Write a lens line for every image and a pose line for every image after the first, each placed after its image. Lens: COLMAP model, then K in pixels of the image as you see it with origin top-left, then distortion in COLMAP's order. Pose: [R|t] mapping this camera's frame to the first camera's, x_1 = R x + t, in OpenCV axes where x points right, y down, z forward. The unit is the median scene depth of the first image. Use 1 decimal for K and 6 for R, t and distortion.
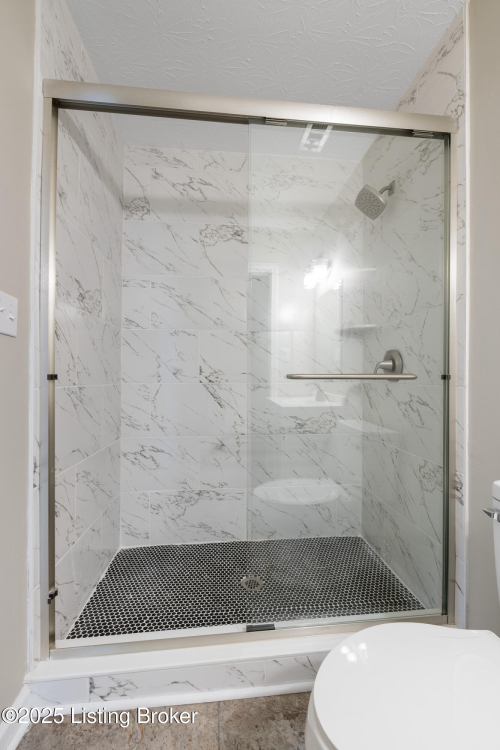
lens RADIAL K [[312.6, 0, 250.8], [0, 312.6, 375.0], [0, 0, 1]] dist [0.005191, -0.000323]
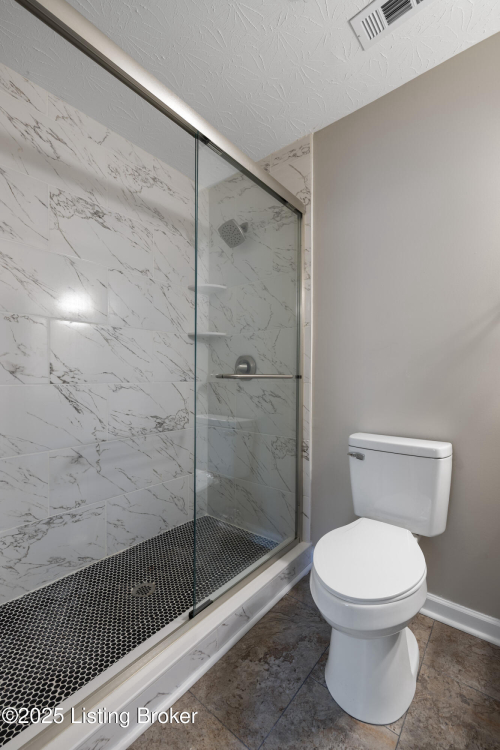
lens RADIAL K [[312.6, 0, 252.2], [0, 312.6, 376.8], [0, 0, 1]] dist [0.005191, -0.000323]
pose [[0.714176, 0.000987, 0.699965, -0.358987], [-0.004197, 0.999987, 0.002872, 0.001932], [-0.699953, -0.004989, 0.714171, 0.063436]]
